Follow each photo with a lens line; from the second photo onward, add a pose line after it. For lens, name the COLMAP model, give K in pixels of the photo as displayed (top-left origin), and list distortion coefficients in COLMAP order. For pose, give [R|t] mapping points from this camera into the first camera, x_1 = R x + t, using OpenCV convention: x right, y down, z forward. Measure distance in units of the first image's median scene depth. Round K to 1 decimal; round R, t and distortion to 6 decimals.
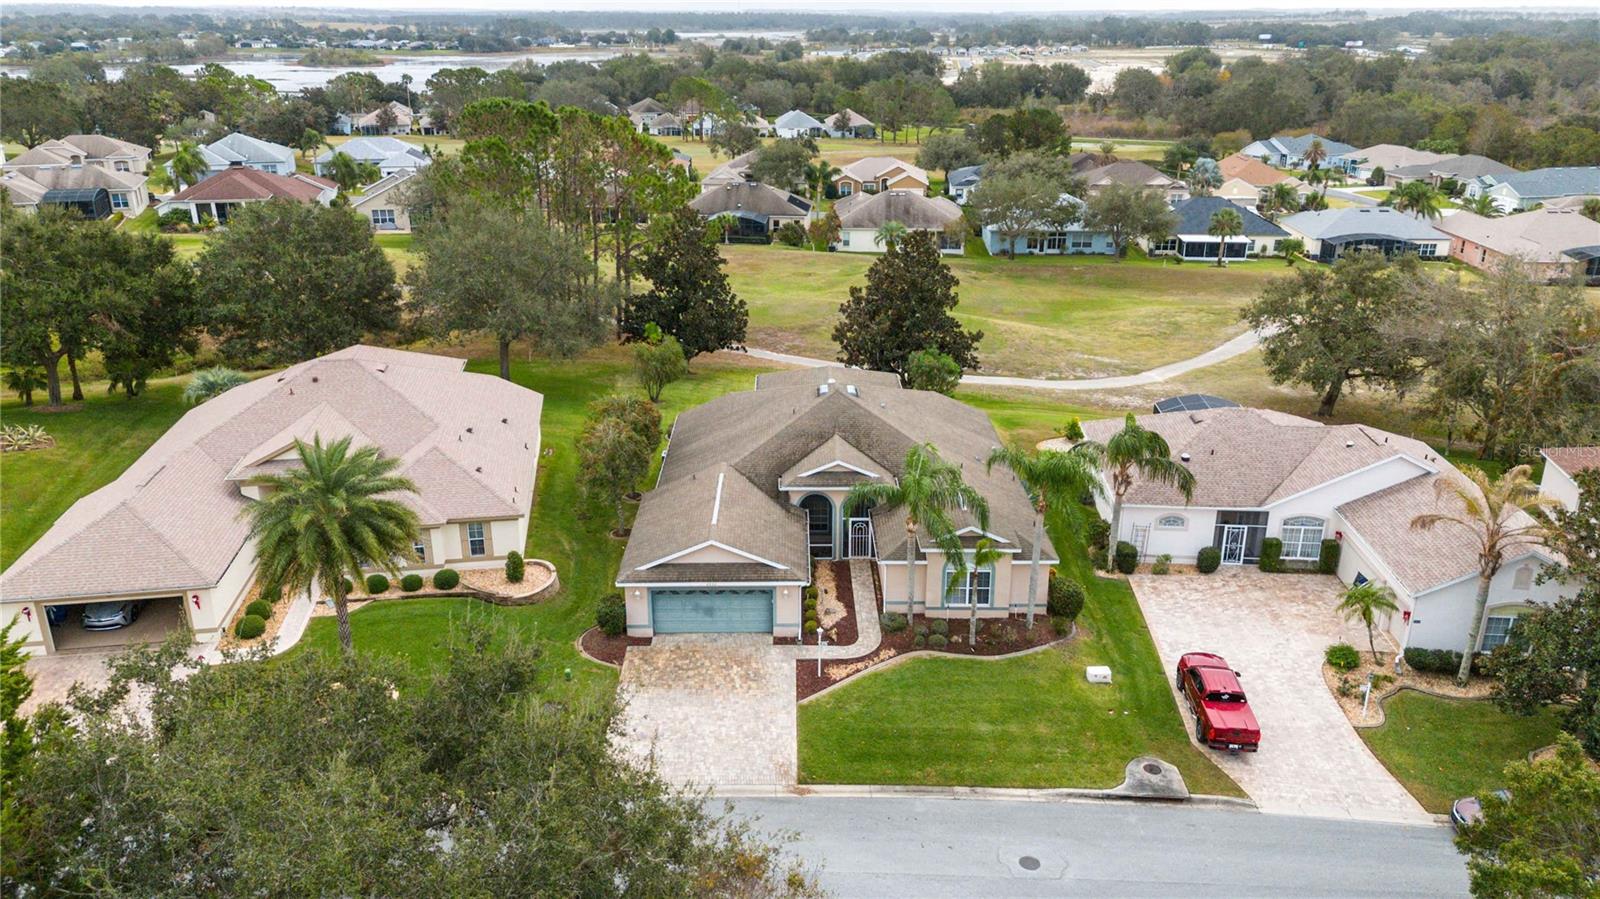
lens RADIAL K [[1167.7, 0, 803.7], [0, 1167.7, 451.0], [0, 0, 1]] dist [0.074545, -0.085419]
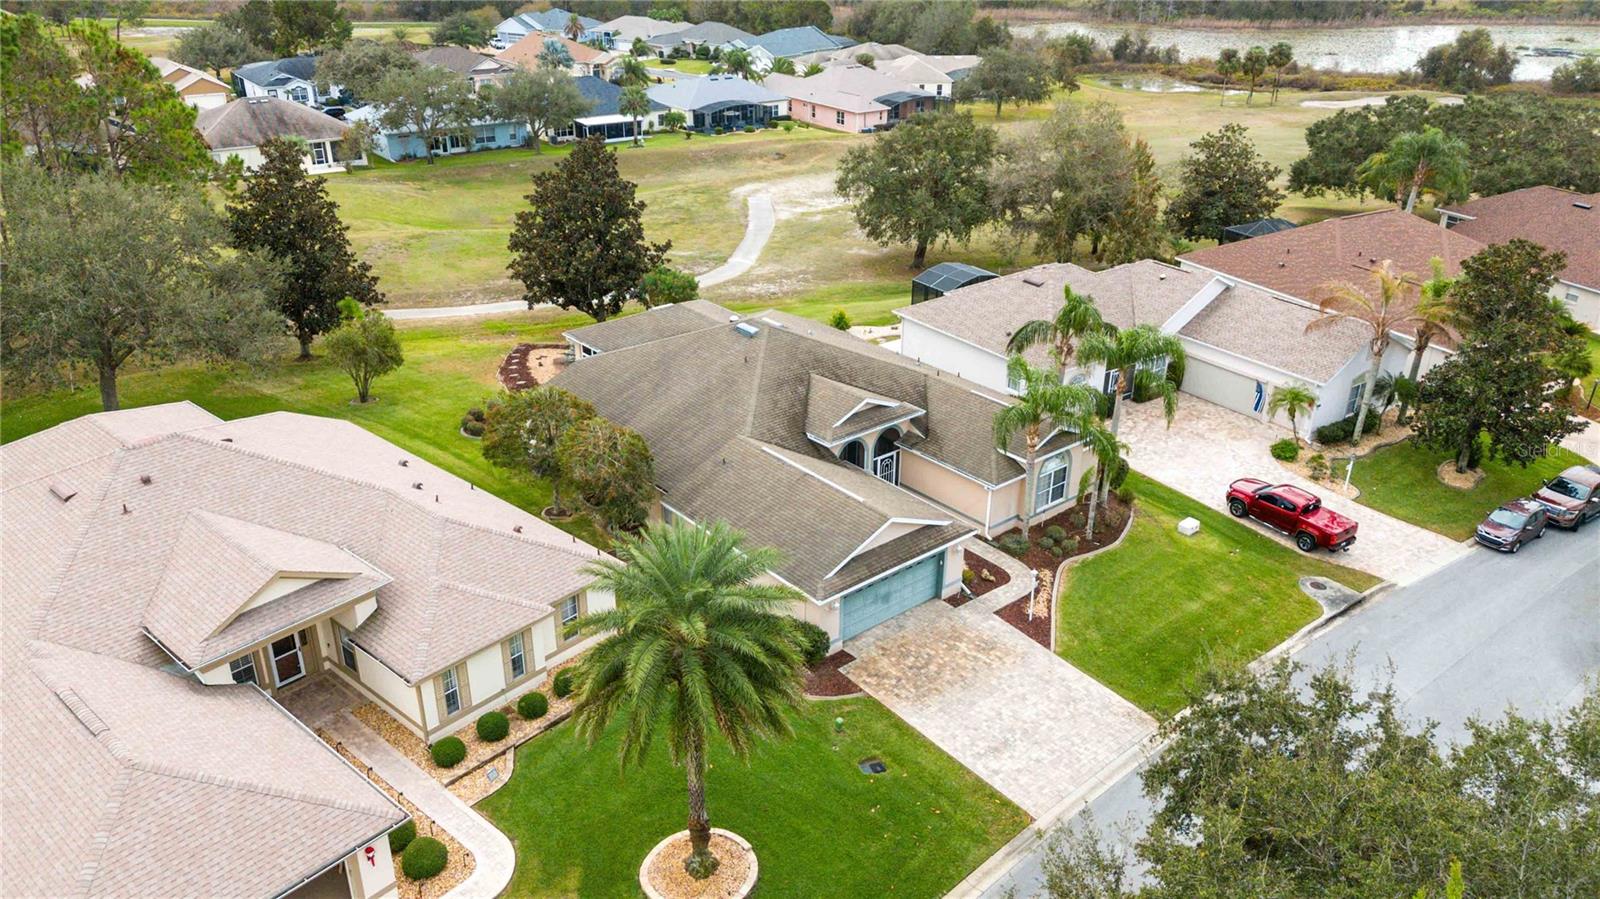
lens RADIAL K [[1167.7, 0, 803.7], [0, 1167.7, 451.0], [0, 0, 1]] dist [0.074545, -0.085419]
pose [[0.768601, -0.269509, 0.580187, -0.359406], [0.214552, 0.962997, 0.163105, -0.072933], [-0.602677, -0.000882, 0.797985, 0.207098]]
